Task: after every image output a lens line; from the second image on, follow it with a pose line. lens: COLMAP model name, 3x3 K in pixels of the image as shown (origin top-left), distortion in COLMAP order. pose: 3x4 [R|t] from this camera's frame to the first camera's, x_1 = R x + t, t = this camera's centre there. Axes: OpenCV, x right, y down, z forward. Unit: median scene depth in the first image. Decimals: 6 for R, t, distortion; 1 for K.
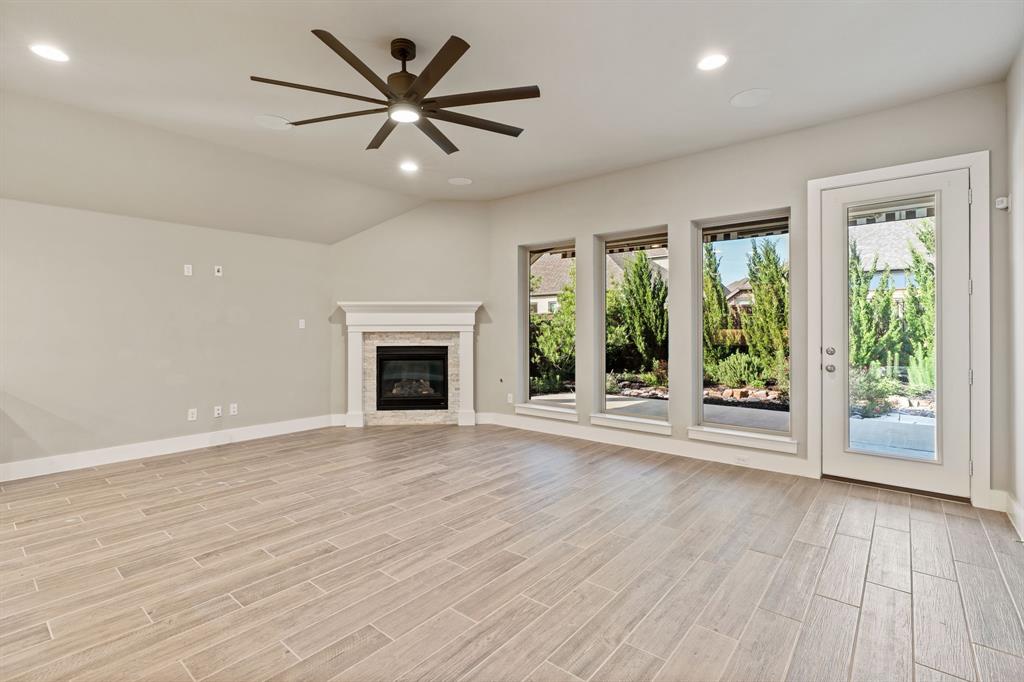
lens RADIAL K [[468.1, 0, 510.1], [0, 468.1, 328.0], [0, 0, 1]] dist [-0.001572, -0.000133]
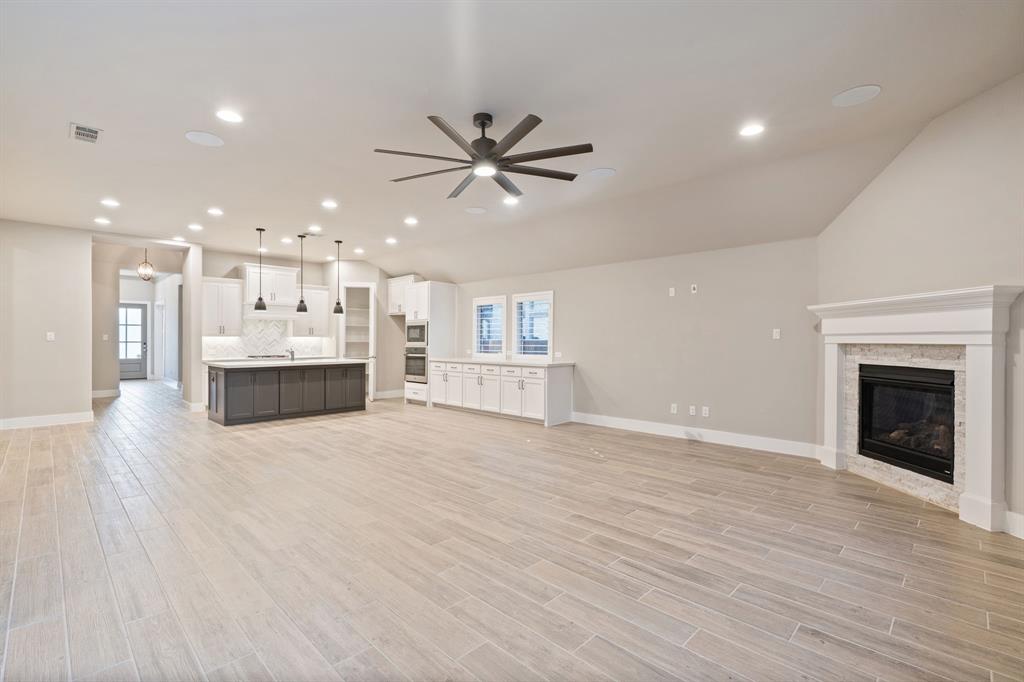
lens RADIAL K [[471.4, 0, 512.0], [0, 471.4, 341.0], [0, 0, 1]] dist [-0.000417, -0.000030]
pose [[-0.078948, 0.003676, -0.996872, 0.744500], [0.002033, 0.999992, 0.003527, 0.001110], [0.996877, -0.001748, -0.078954, 0.837680]]
